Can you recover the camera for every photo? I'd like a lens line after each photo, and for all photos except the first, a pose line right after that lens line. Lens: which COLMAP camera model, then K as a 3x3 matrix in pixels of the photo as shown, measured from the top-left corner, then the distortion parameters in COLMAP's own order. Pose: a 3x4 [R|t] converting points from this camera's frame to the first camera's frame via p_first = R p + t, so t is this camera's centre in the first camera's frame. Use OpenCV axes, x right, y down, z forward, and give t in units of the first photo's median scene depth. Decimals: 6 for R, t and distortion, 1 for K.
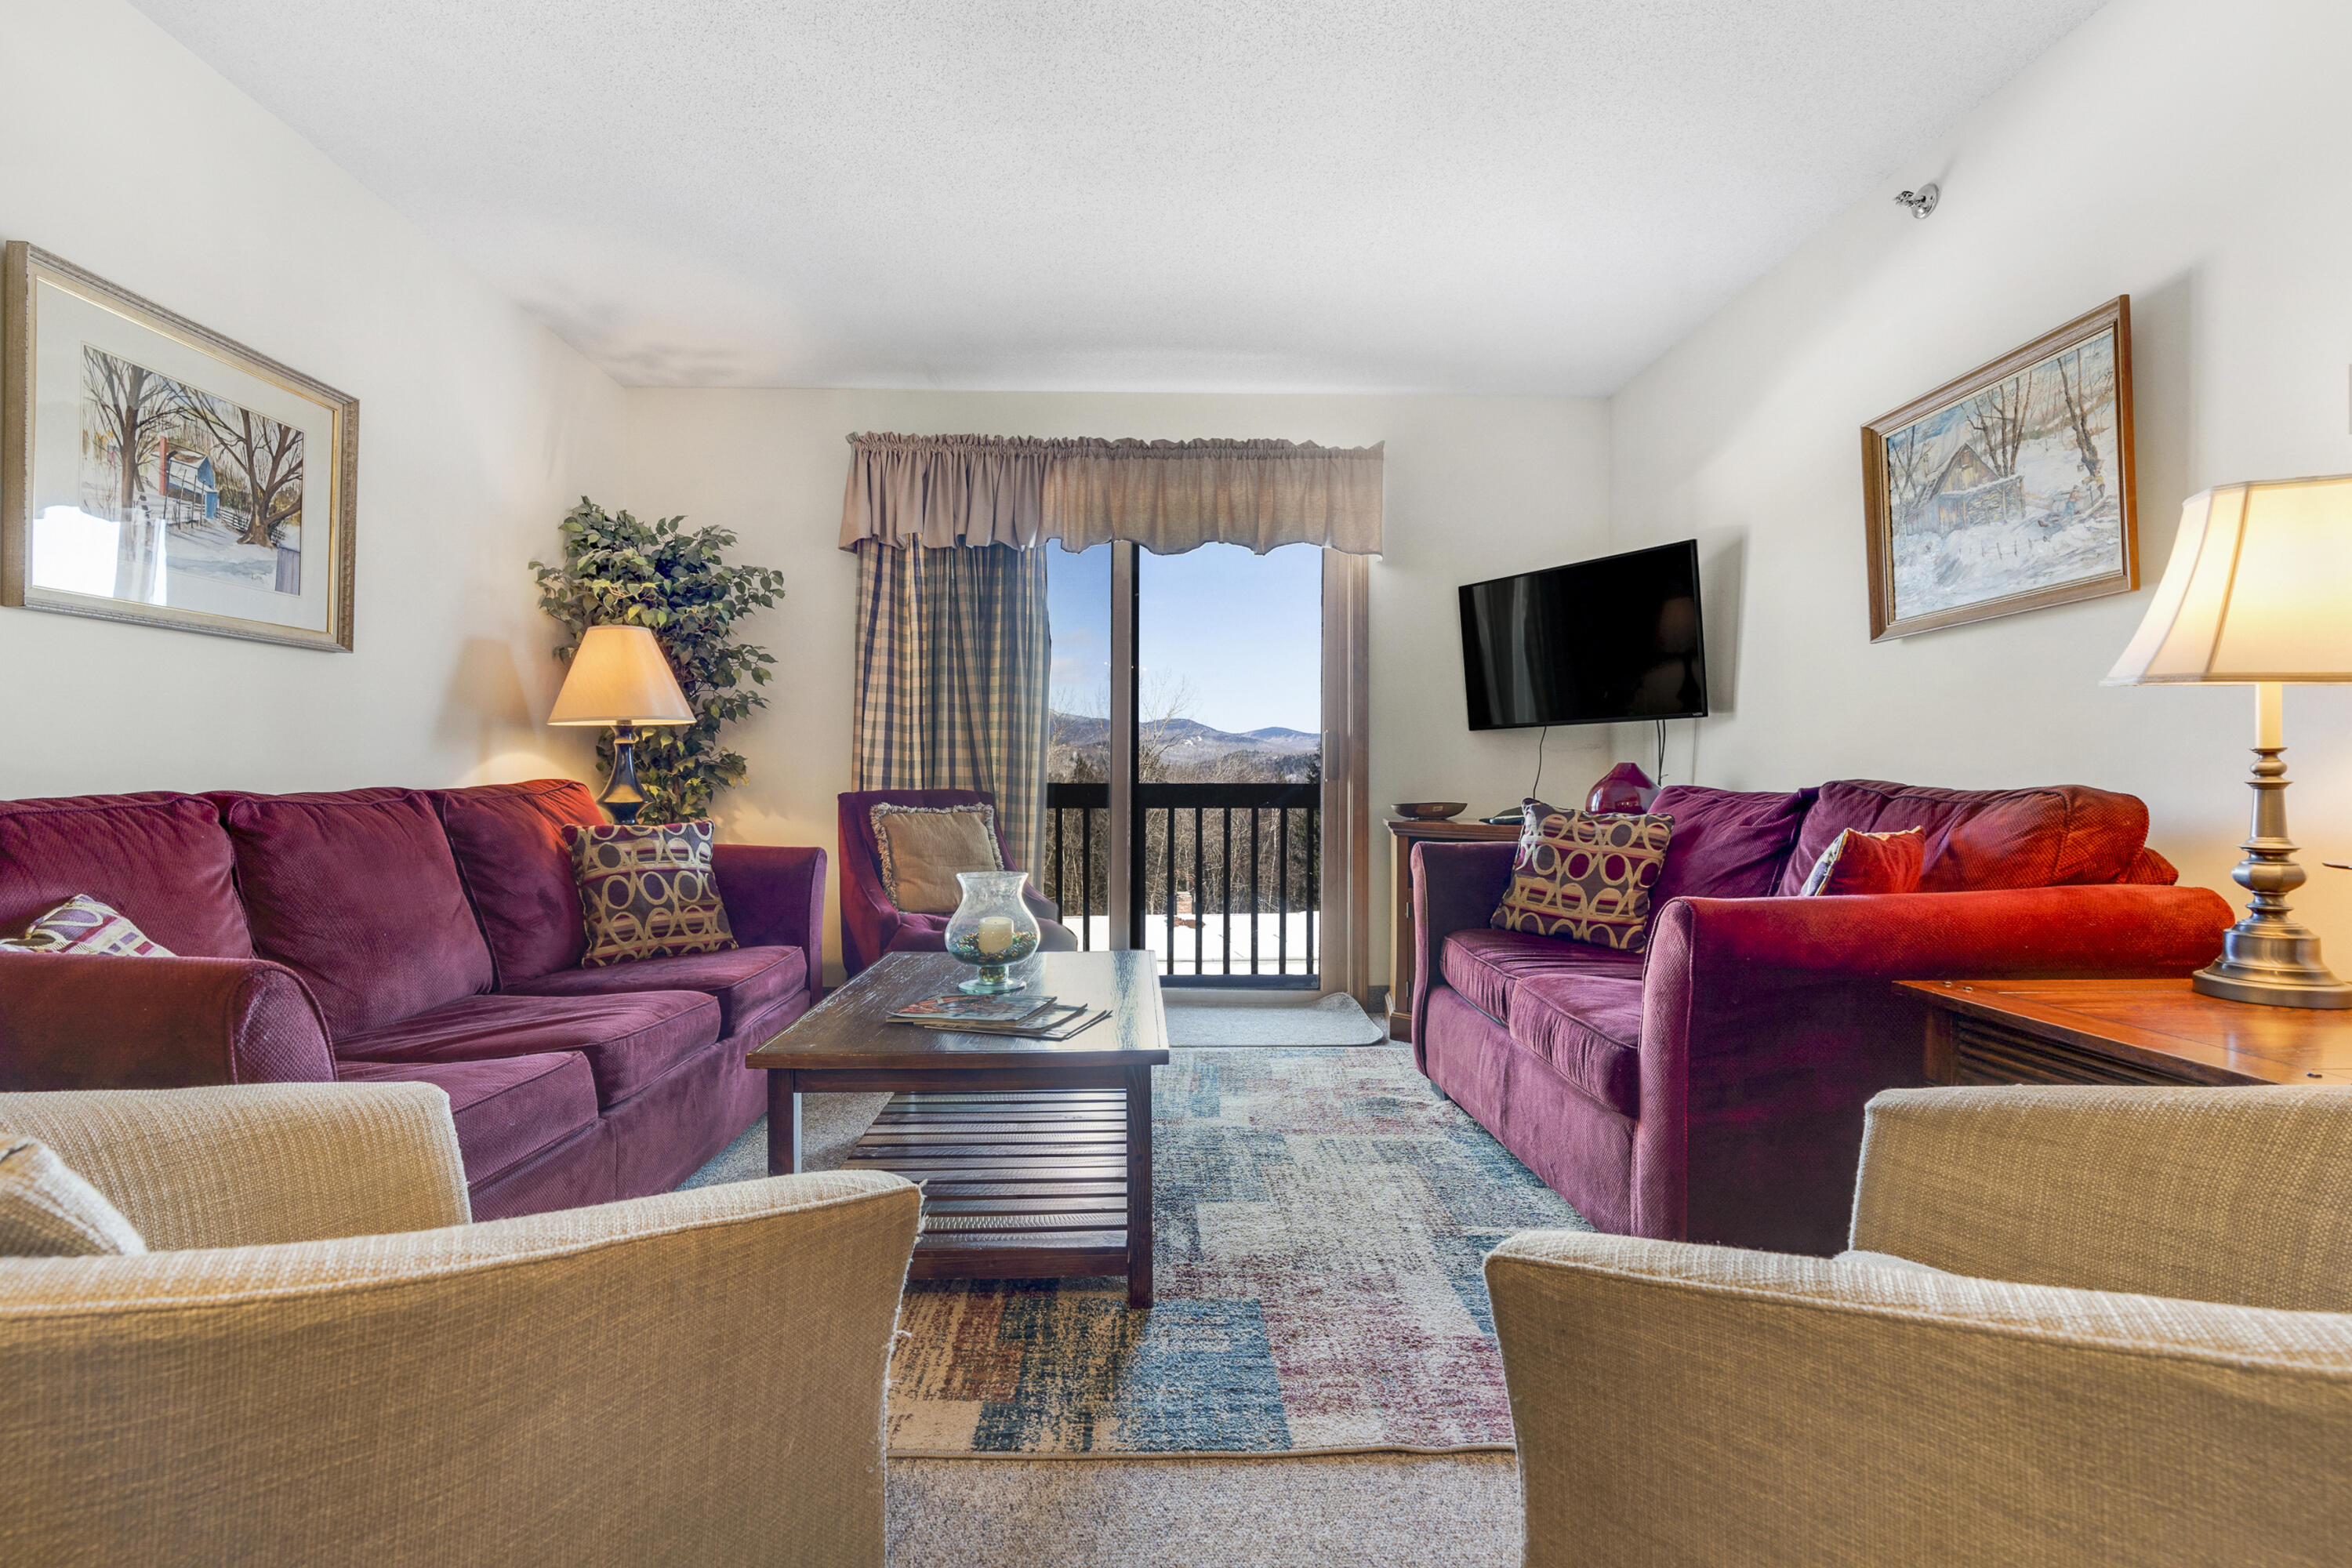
lens RADIAL K [[1068.8, 0, 1179.5], [0, 1068.8, 735.7], [0, 0, 1]] dist [-0.005410, -0.000028]
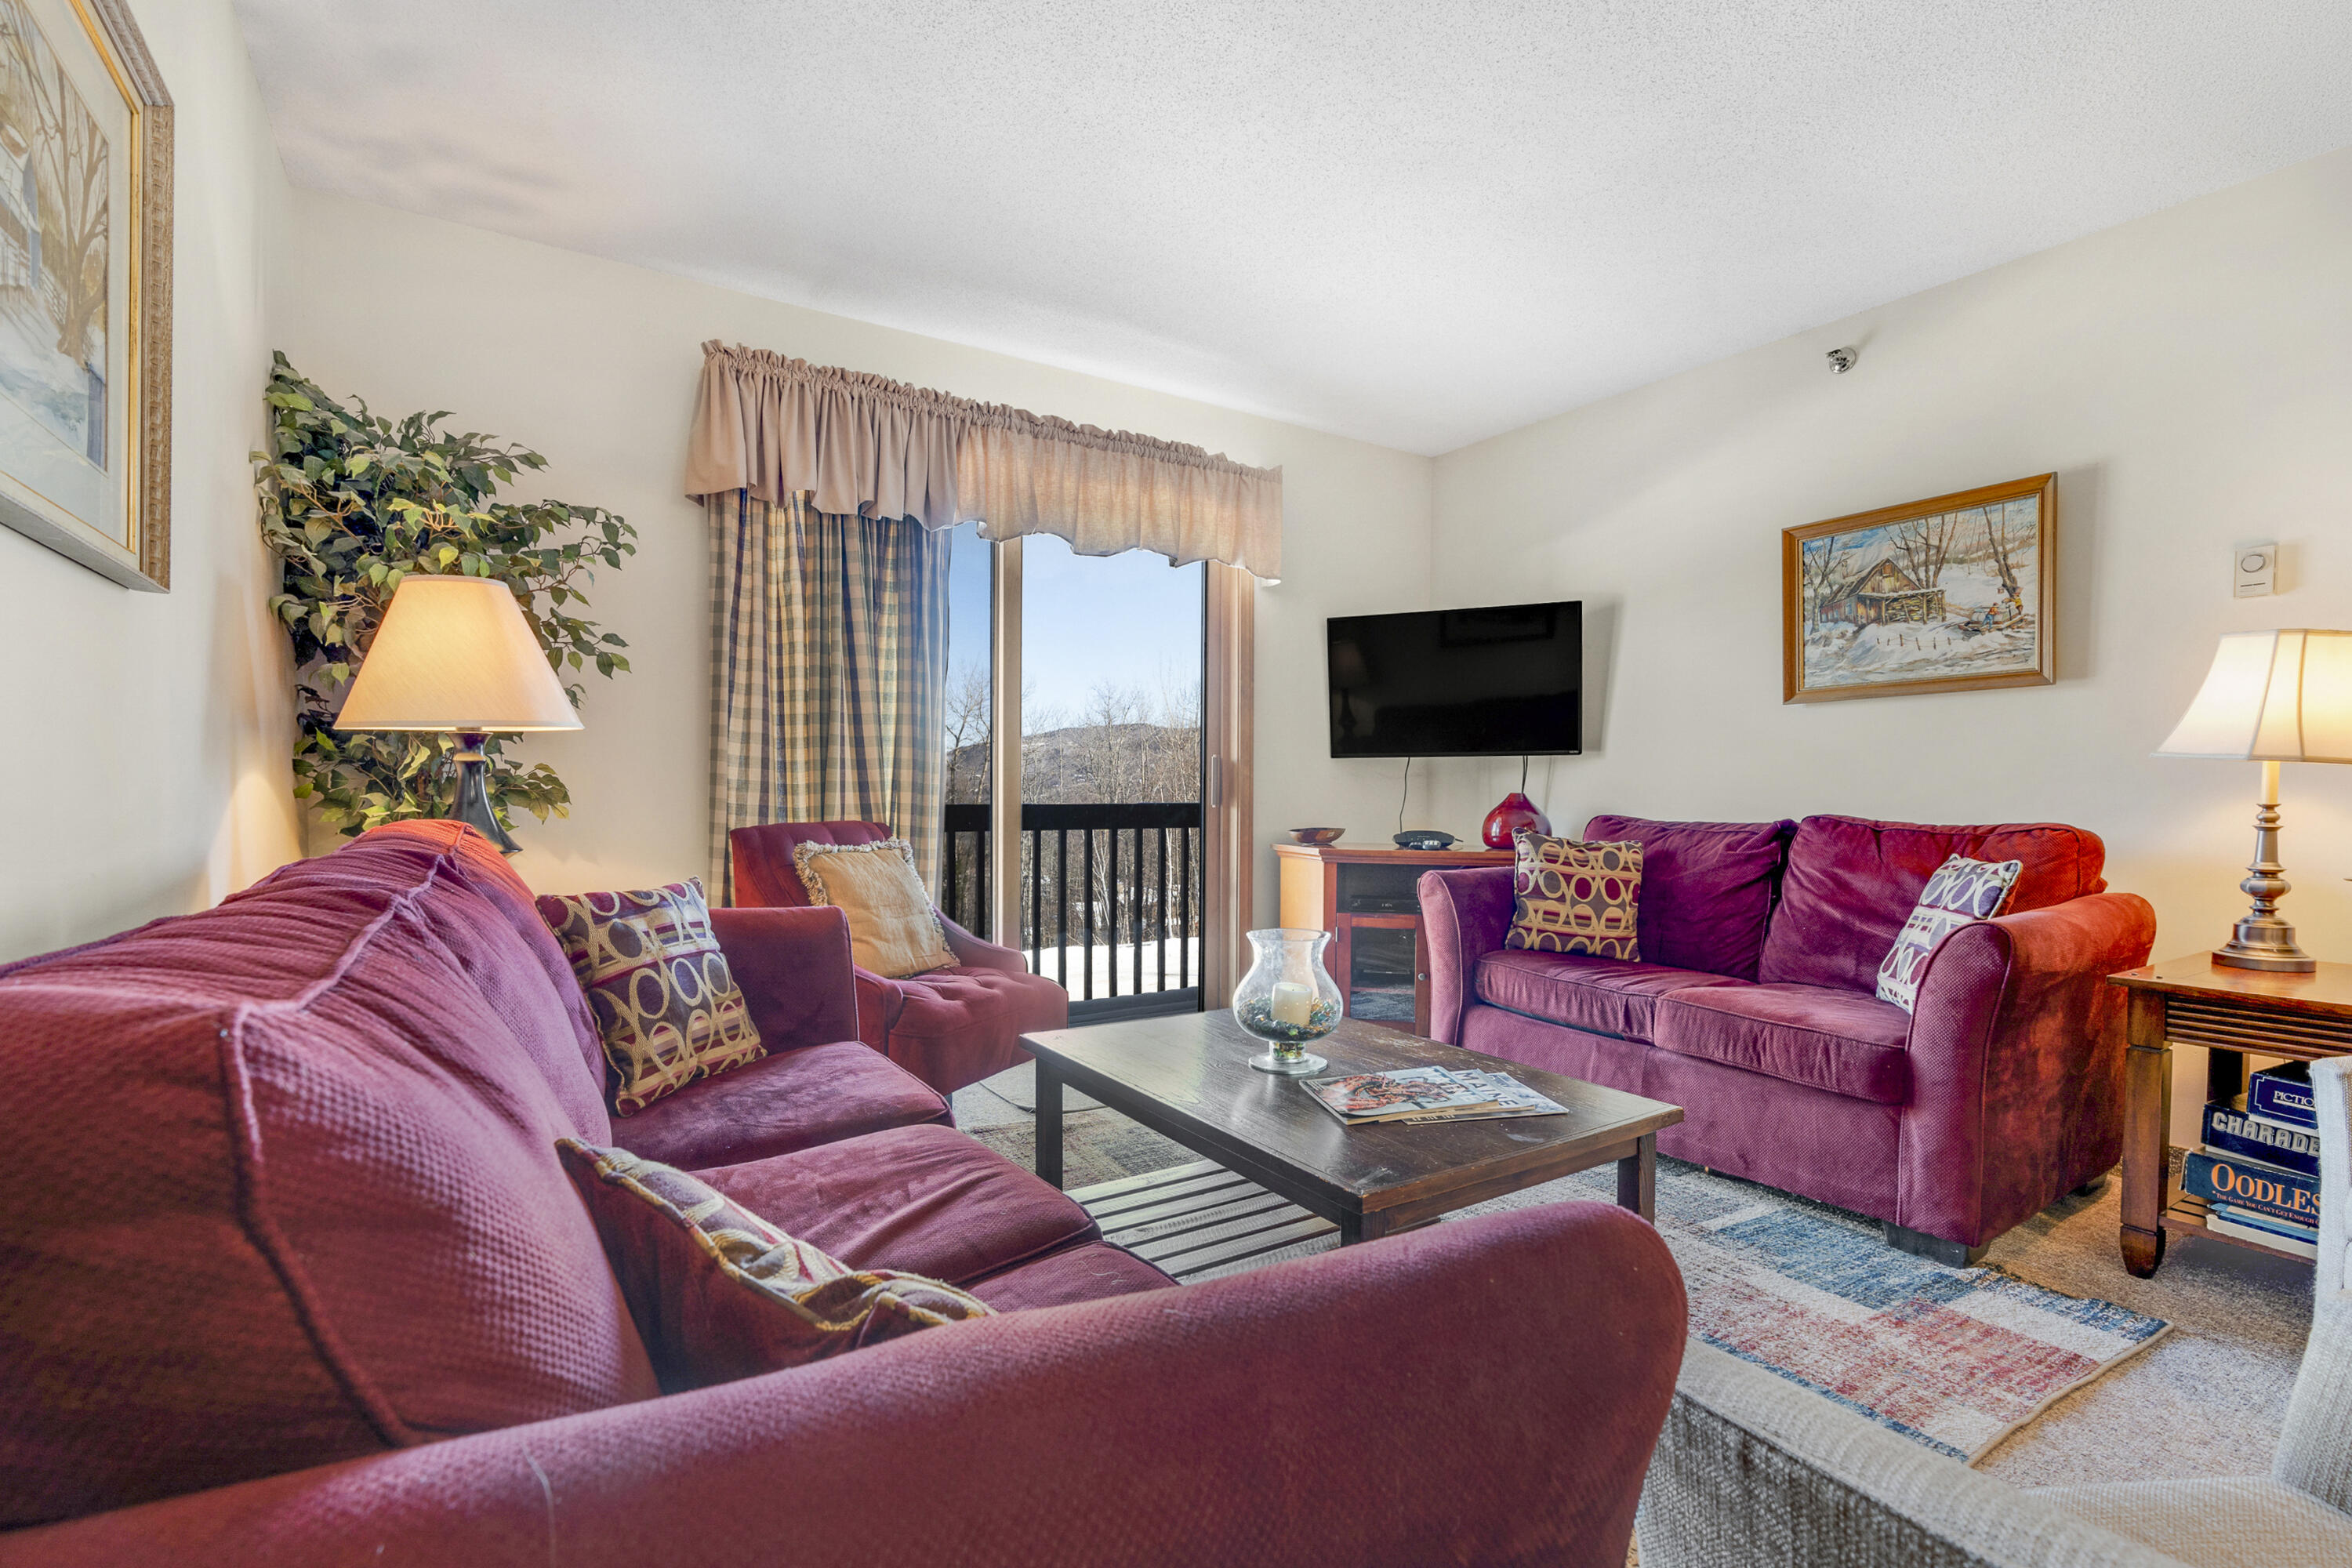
lens RADIAL K [[1068.8, 0, 1172.5], [0, 1068.8, 793.9], [0, 0, 1]] dist [-0.005410, -0.000028]
pose [[0.855574, 0.001595, 0.517677, -0.581781], [-0.026445, 0.998824, 0.040628, -0.012221], [-0.517004, -0.048451, 0.854611, 0.268297]]
